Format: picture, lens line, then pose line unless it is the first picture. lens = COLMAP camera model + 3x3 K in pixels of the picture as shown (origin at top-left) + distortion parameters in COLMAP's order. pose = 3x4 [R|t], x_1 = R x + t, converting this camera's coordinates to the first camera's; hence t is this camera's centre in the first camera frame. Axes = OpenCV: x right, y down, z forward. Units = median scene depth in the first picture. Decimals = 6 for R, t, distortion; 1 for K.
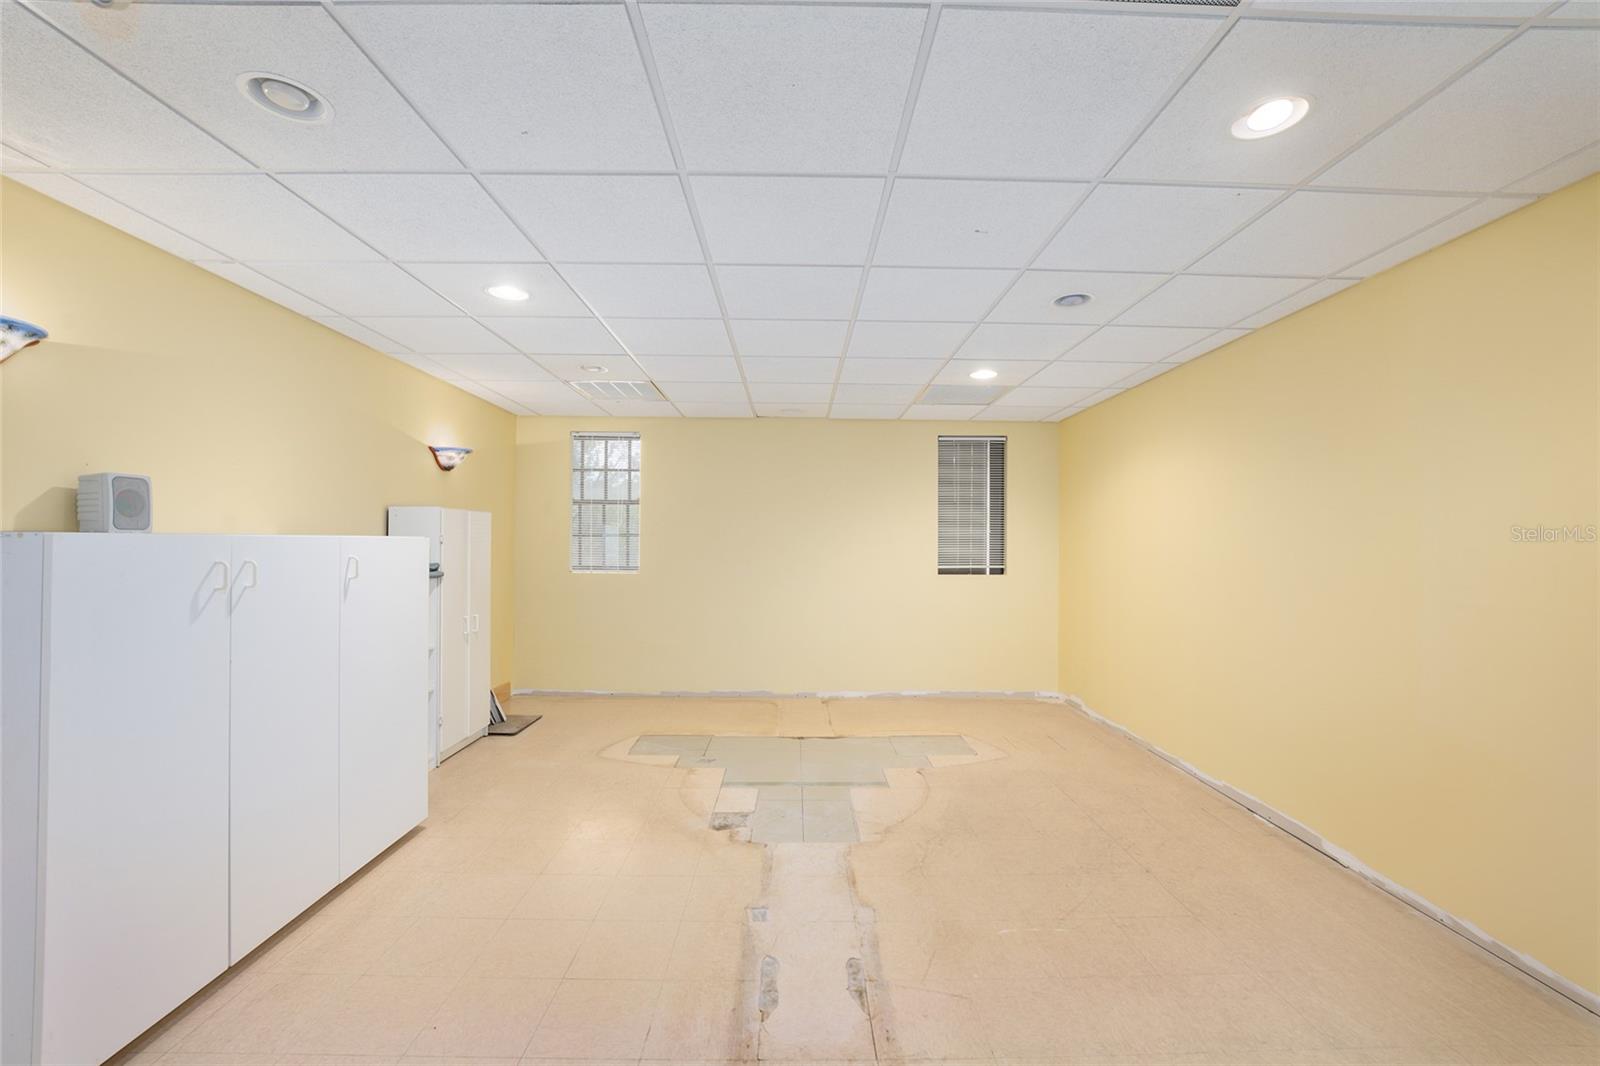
lens RADIAL K [[655.3, 0, 812.2], [0, 655.3, 539.9], [0, 0, 1]] dist [-0.029896, 0.006806]
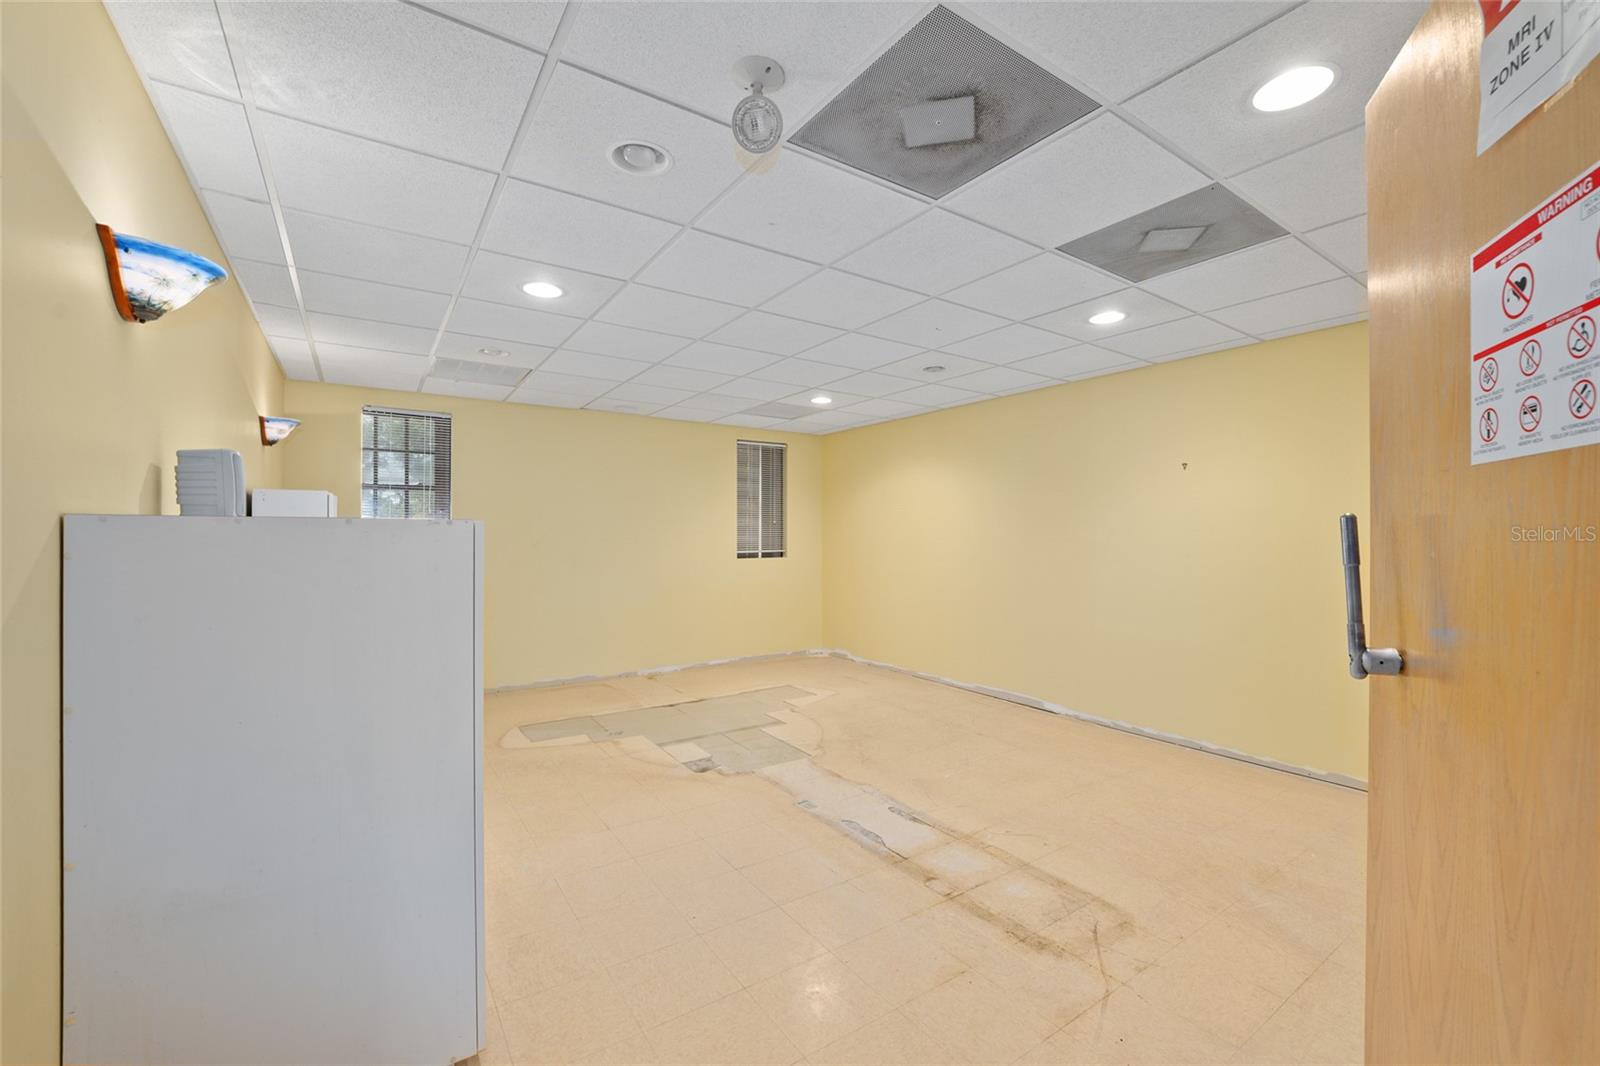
lens RADIAL K [[655.3, 0, 822.8], [0, 655.3, 539.9], [0, 0, 1]] dist [-0.029896, 0.006806]
pose [[0.827115, -0.011026, 0.561925, -0.487537], [0.002578, 0.999871, 0.015824, 0.002124], [-0.562027, -0.011640, 0.827037, -0.080629]]
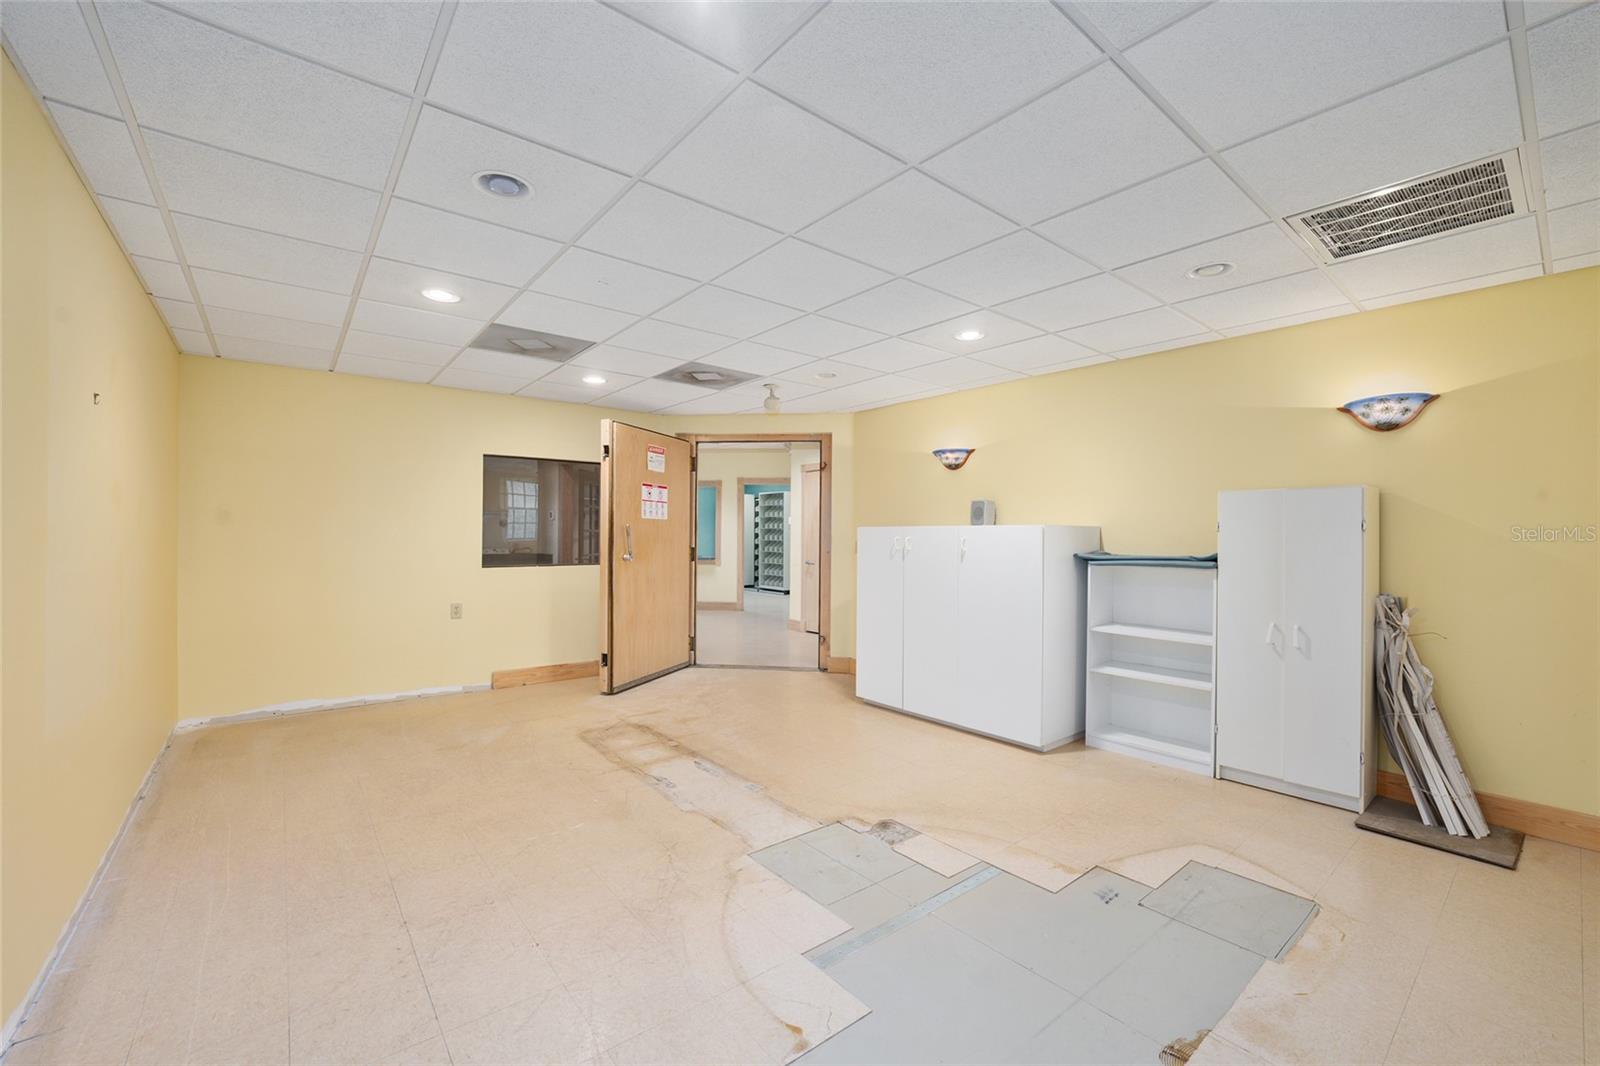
lens RADIAL K [[655.3, 0, 795.3], [0, 655.3, 533.8], [0, 0, 1]] dist [-0.029896, 0.006806]
pose [[-0.804247, -0.018789, -0.593998, 0.416648], [-0.013113, 0.999818, -0.013872, 0.027776], [0.594151, -0.003368, -0.804347, 1.315454]]
